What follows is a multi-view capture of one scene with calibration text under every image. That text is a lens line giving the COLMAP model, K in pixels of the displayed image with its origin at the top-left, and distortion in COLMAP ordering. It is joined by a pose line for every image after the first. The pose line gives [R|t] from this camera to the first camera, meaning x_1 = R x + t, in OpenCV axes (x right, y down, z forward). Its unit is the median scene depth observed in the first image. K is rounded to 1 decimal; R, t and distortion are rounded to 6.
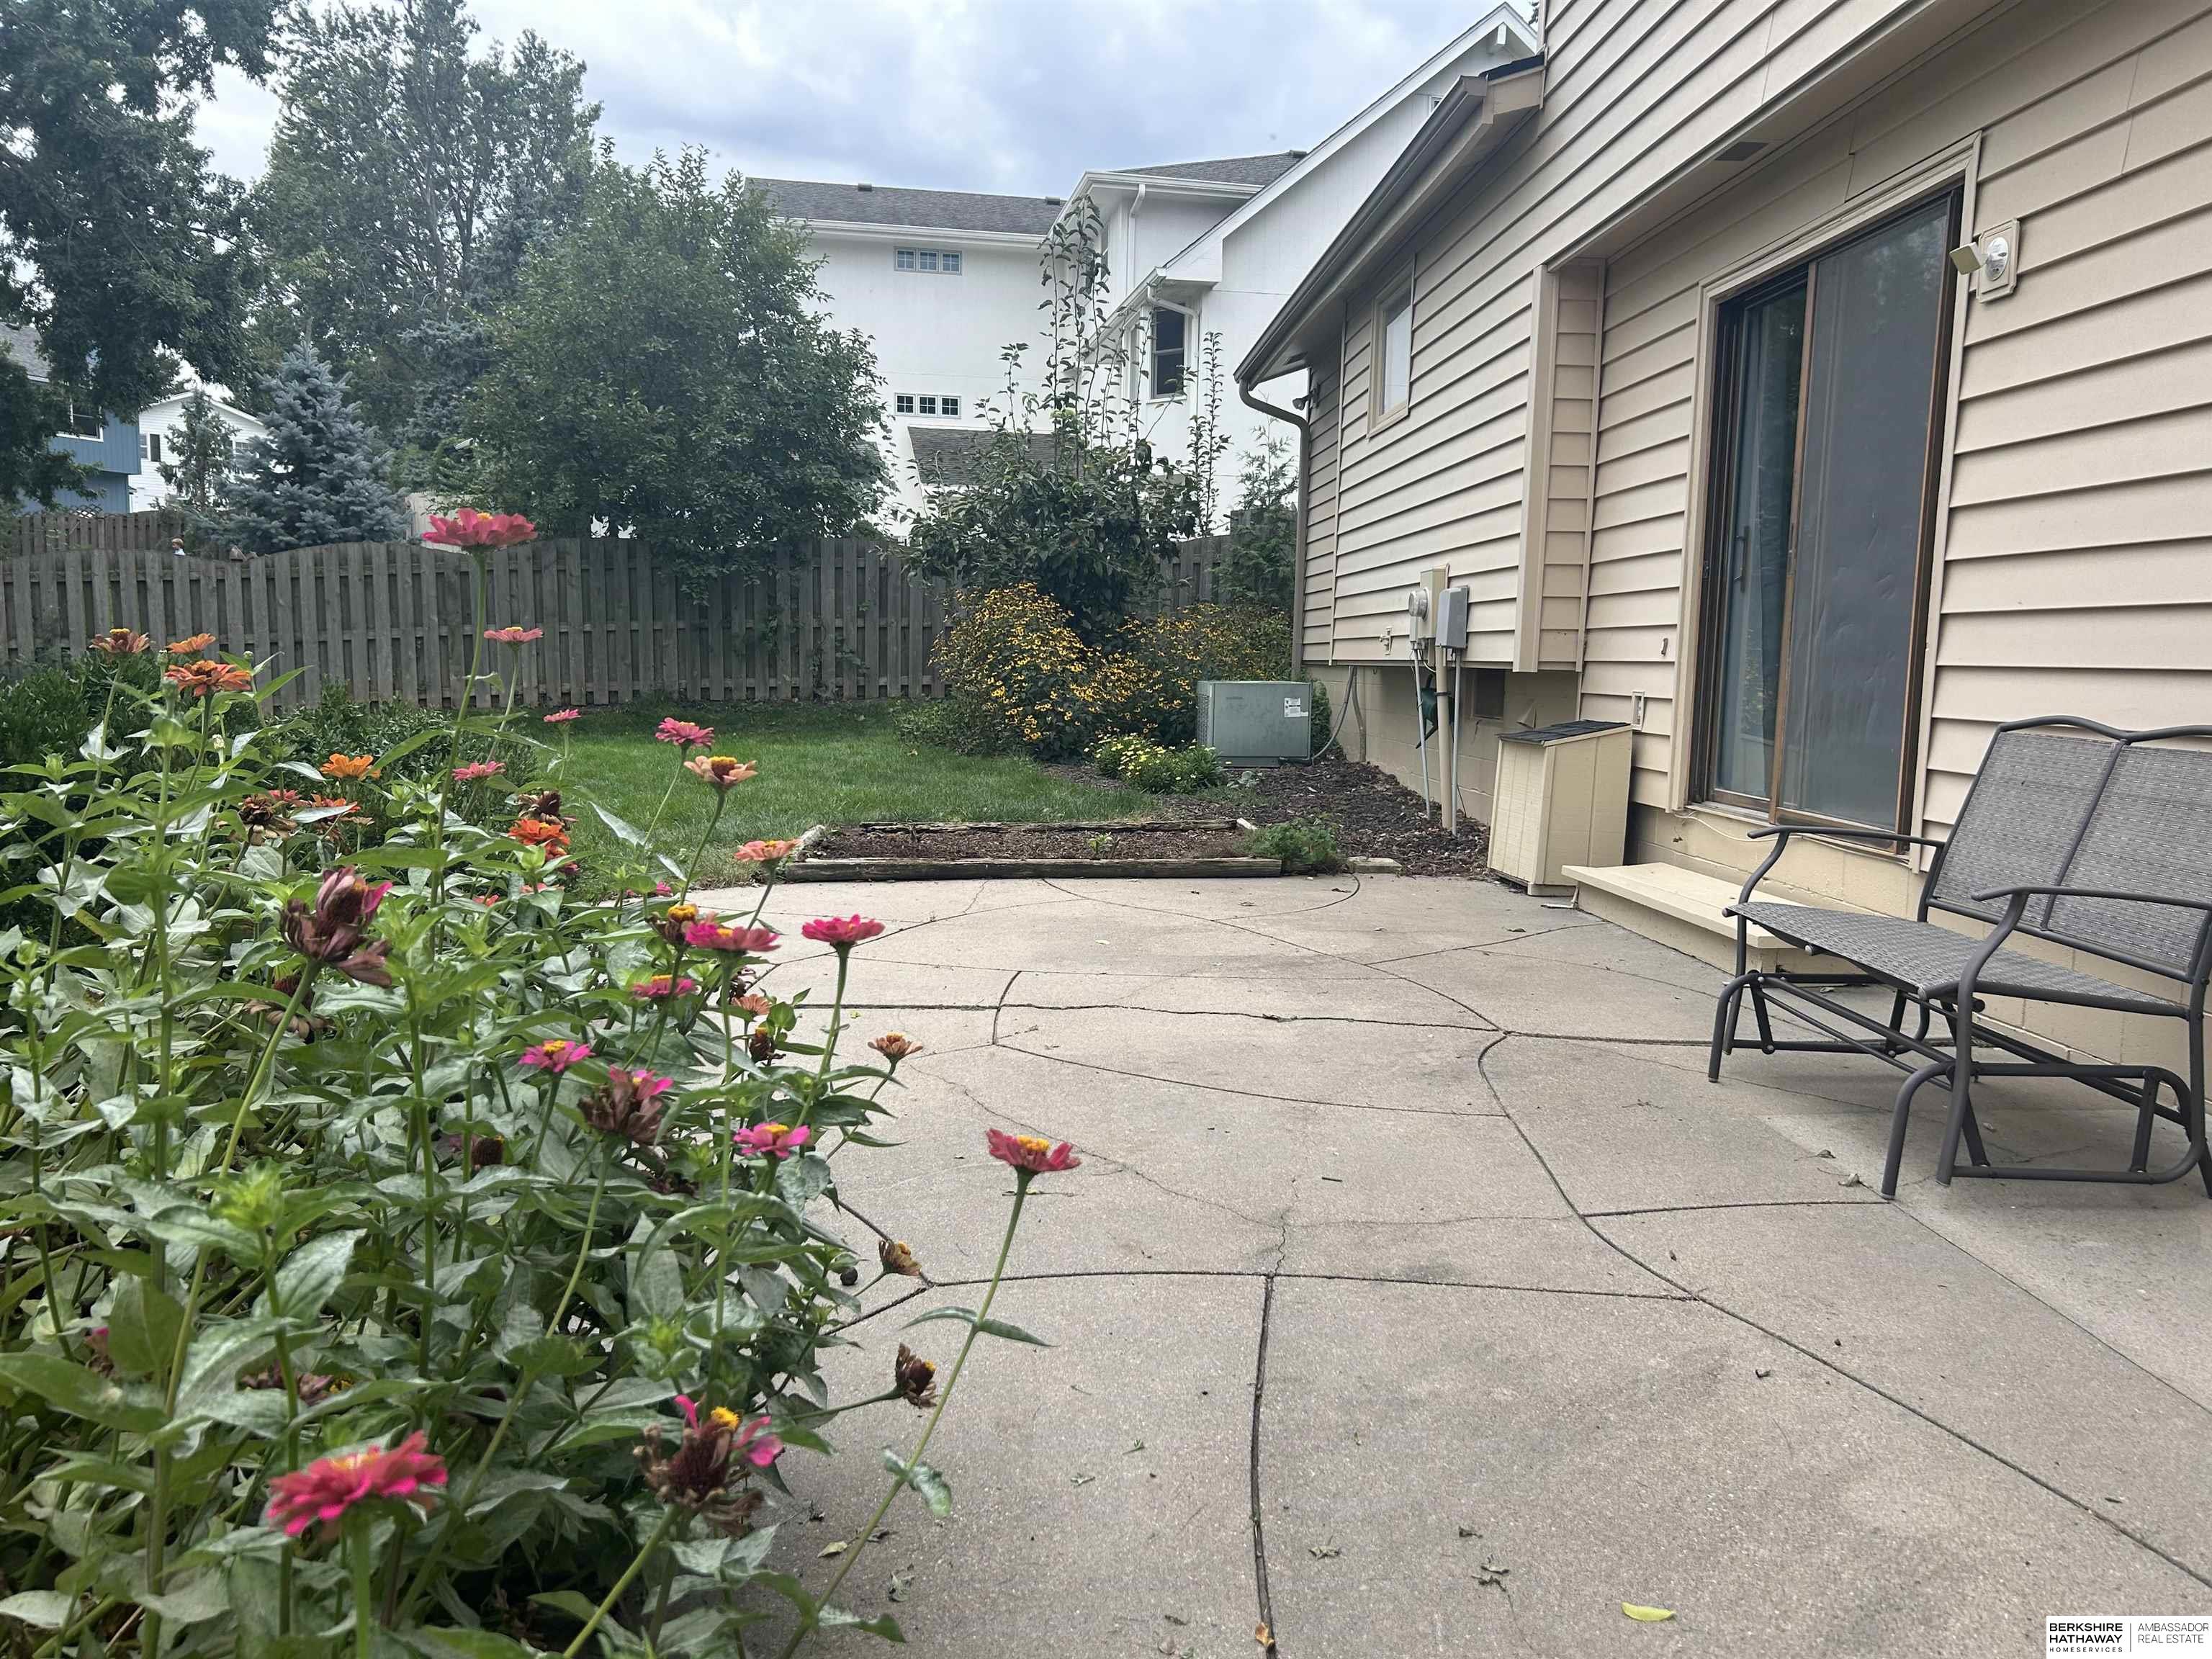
lens RADIAL K [[1664.5, 0, 1086.0], [0, 1664.5, 848.1], [0, 0, 1]] dist [0.053072, -0.064269]
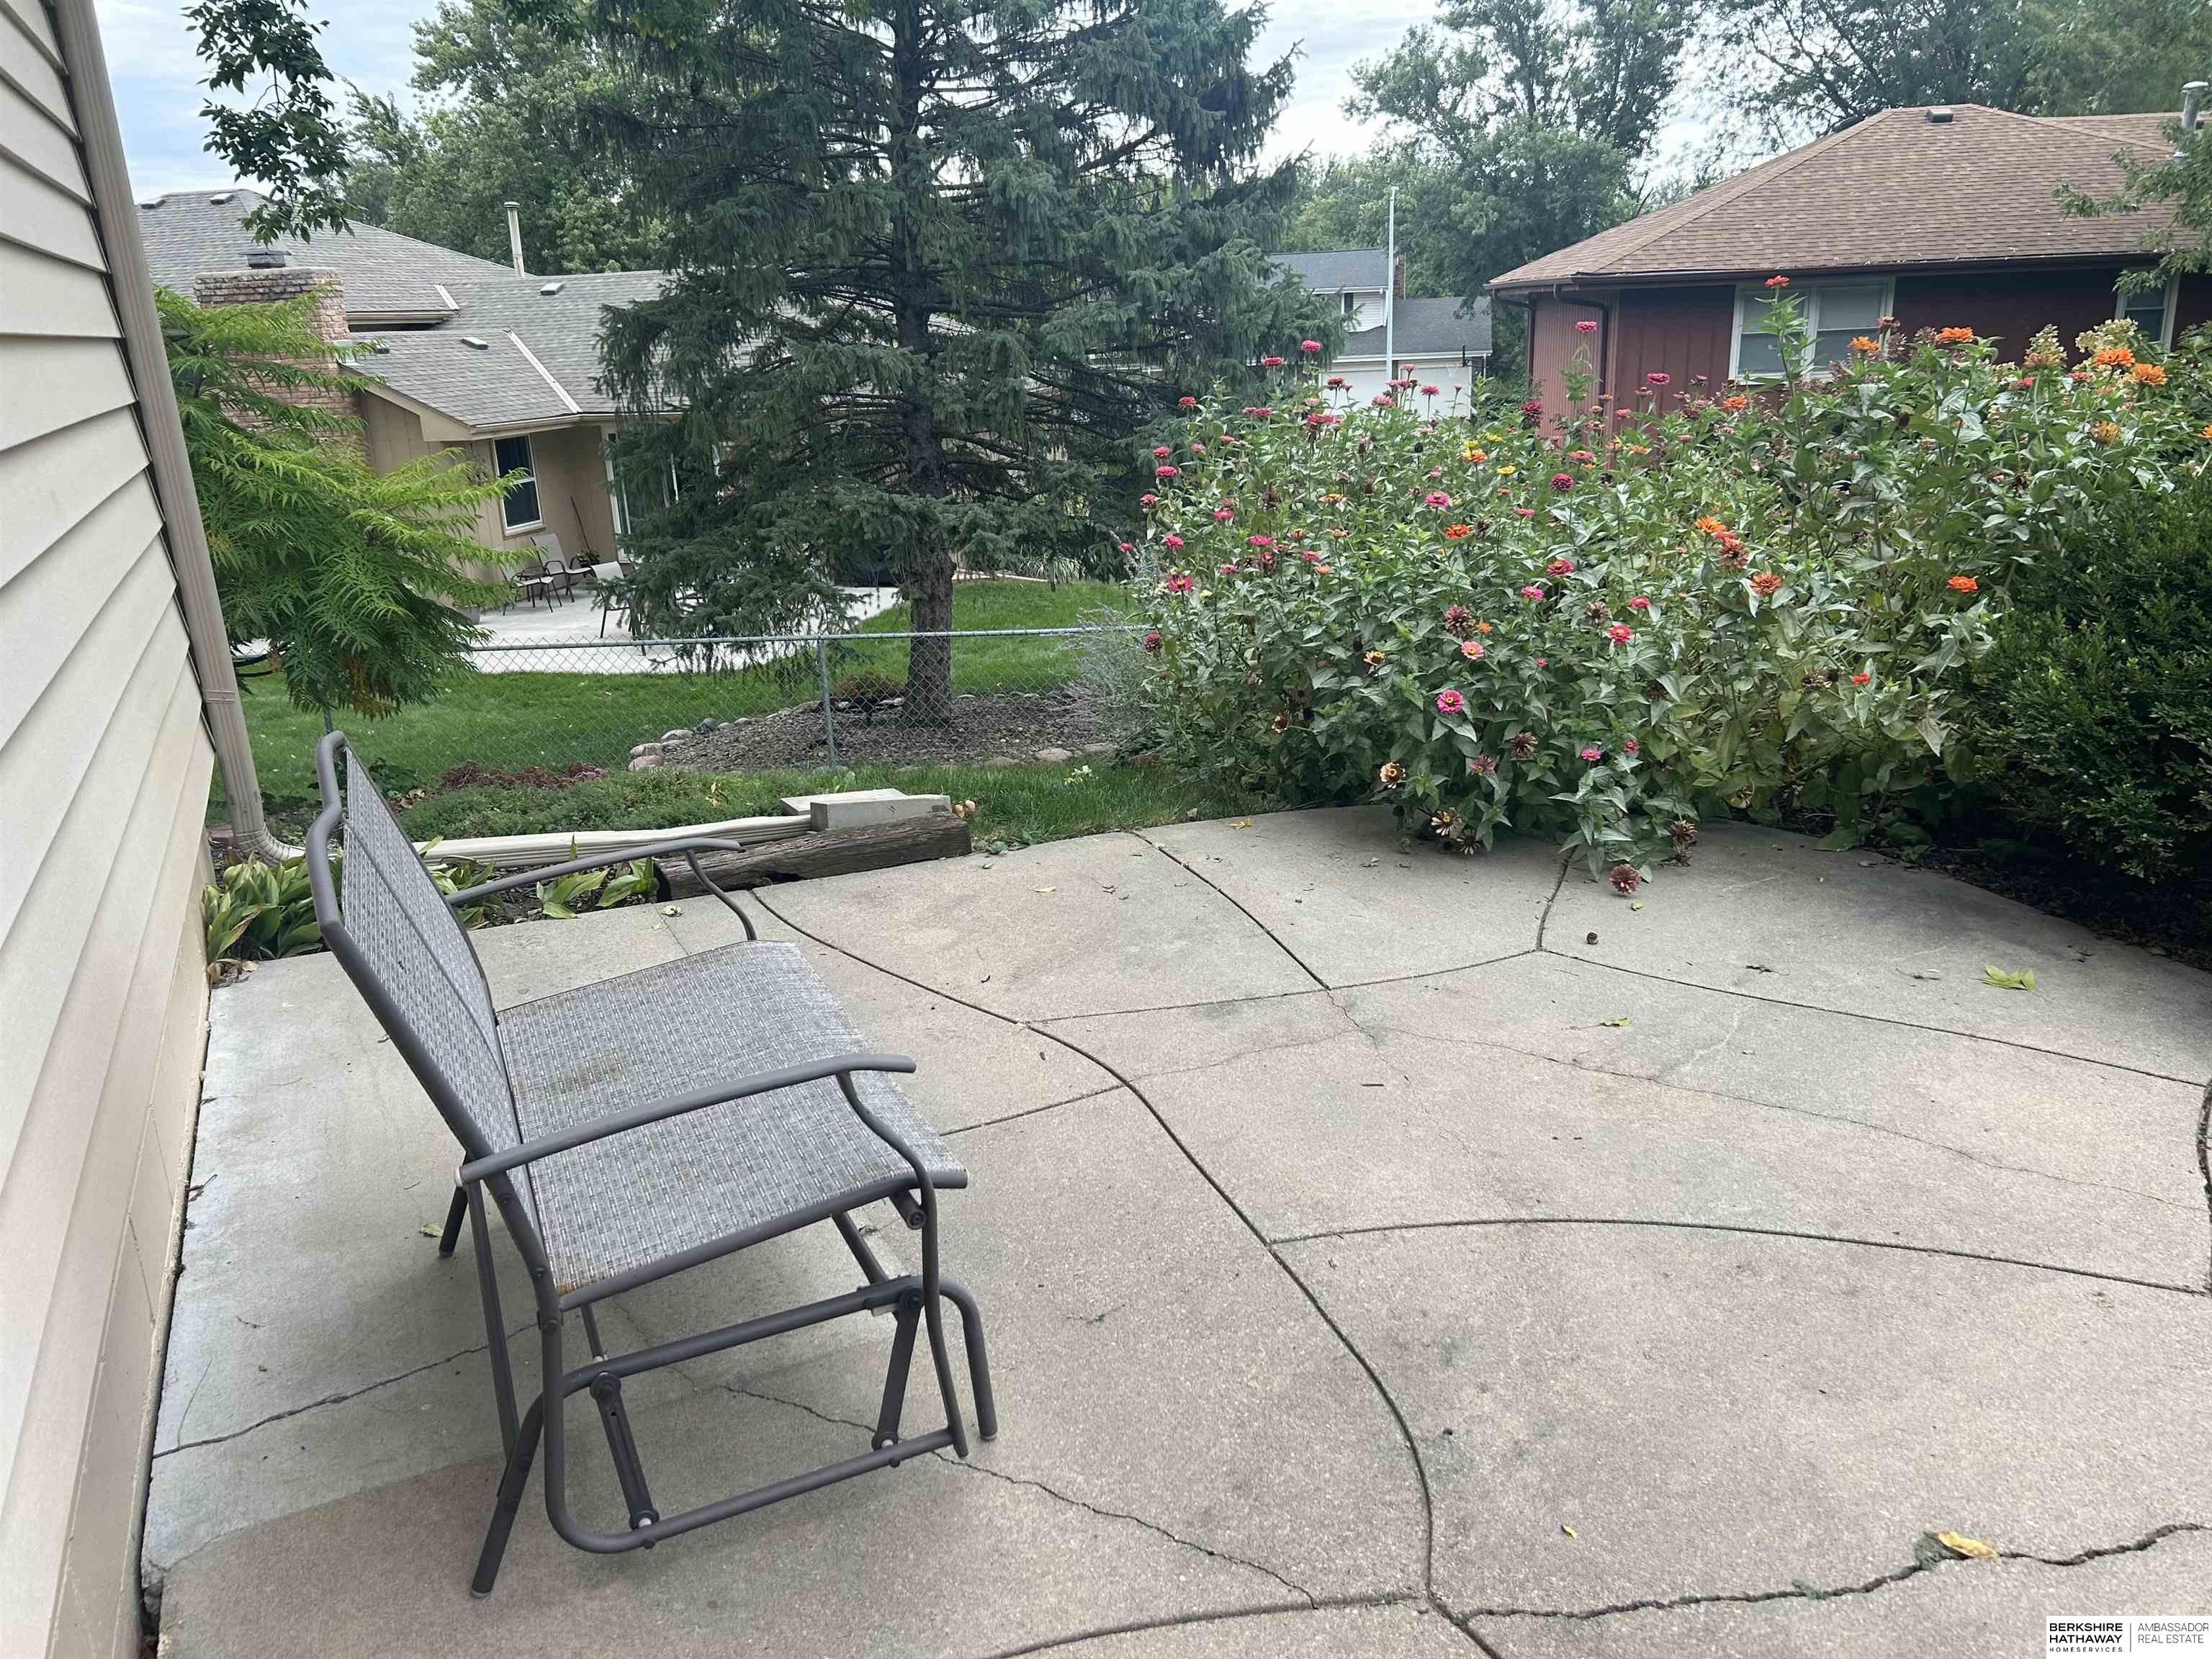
lens RADIAL K [[1664.5, 0, 1083.7], [0, 1664.5, 828.2], [0, 0, 1]] dist [0.053072, -0.064269]
pose [[-0.930007, 0.132663, -0.342766, 0.119093], [-0.013981, 0.919144, 0.393674, -0.061733], [0.367277, 0.370912, -0.852955, 0.330283]]
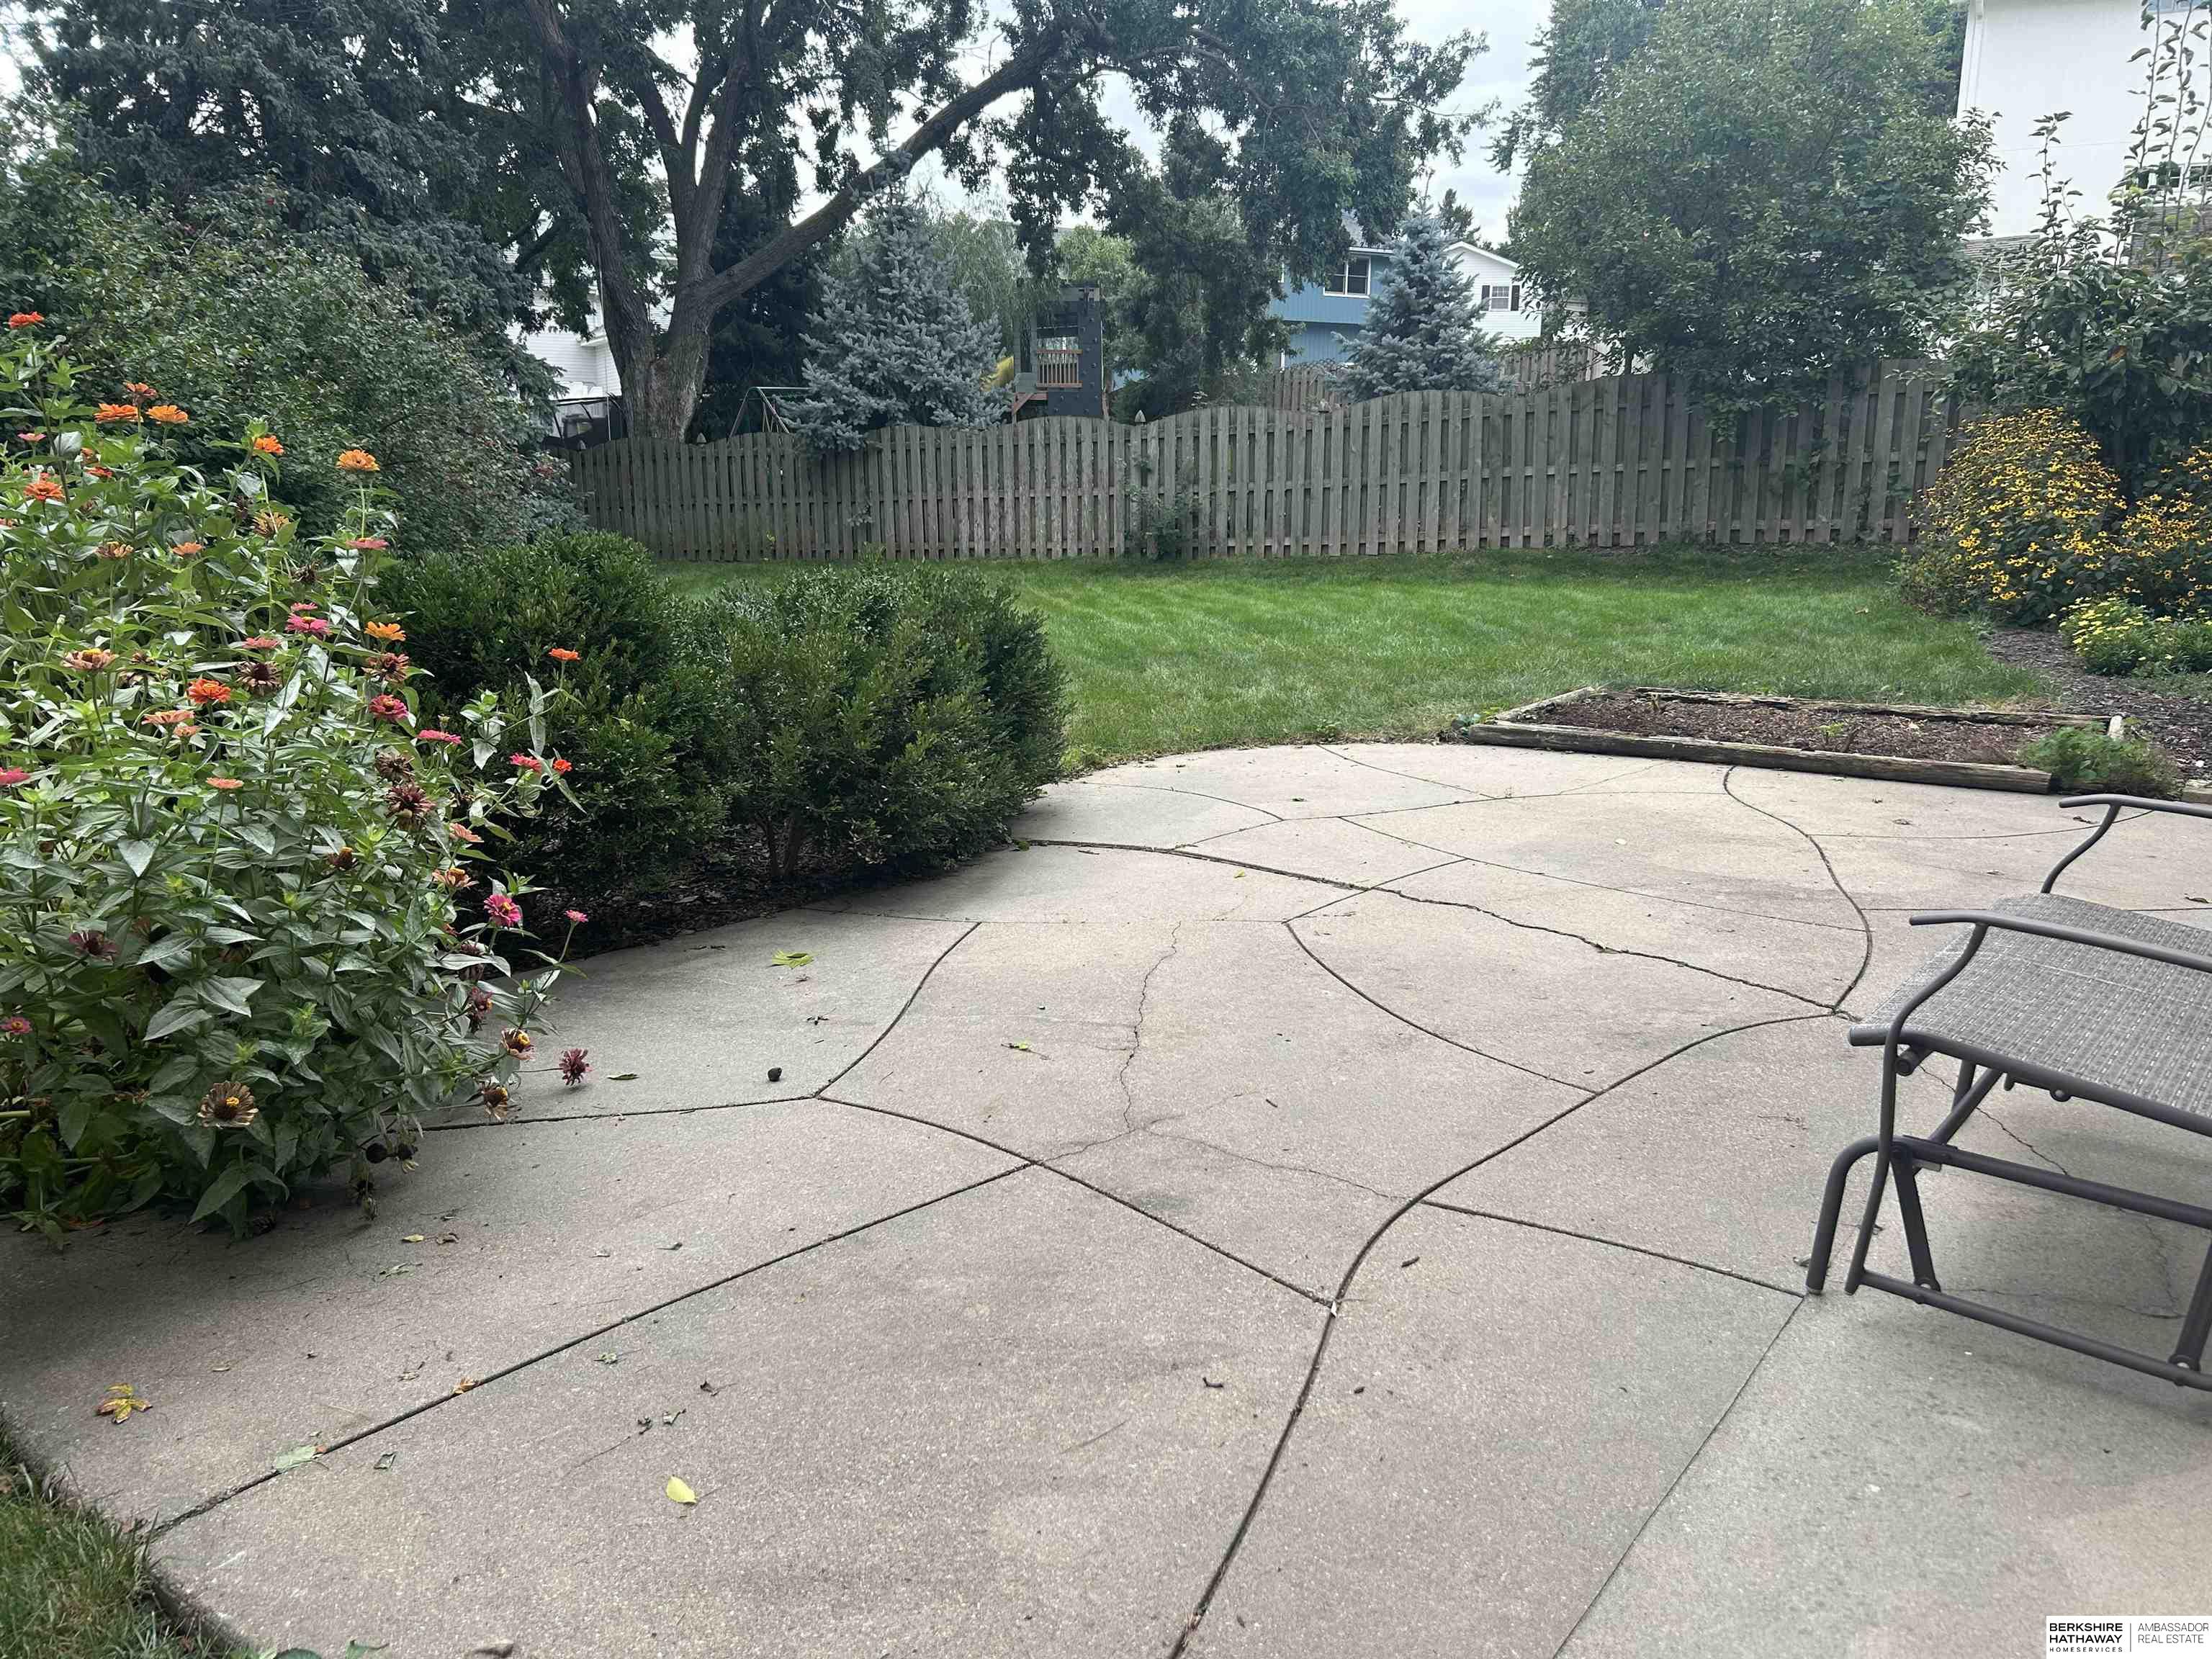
lens RADIAL K [[1664.5, 0, 1097.0], [0, 1664.5, 825.7], [0, 0, 1]] dist [0.053072, -0.064269]
pose [[0.758449, 0.125679, -0.639500, 0.127919], [-0.069881, 0.991256, 0.111930, -0.011536], [0.647976, -0.040204, 0.760599, 0.041032]]
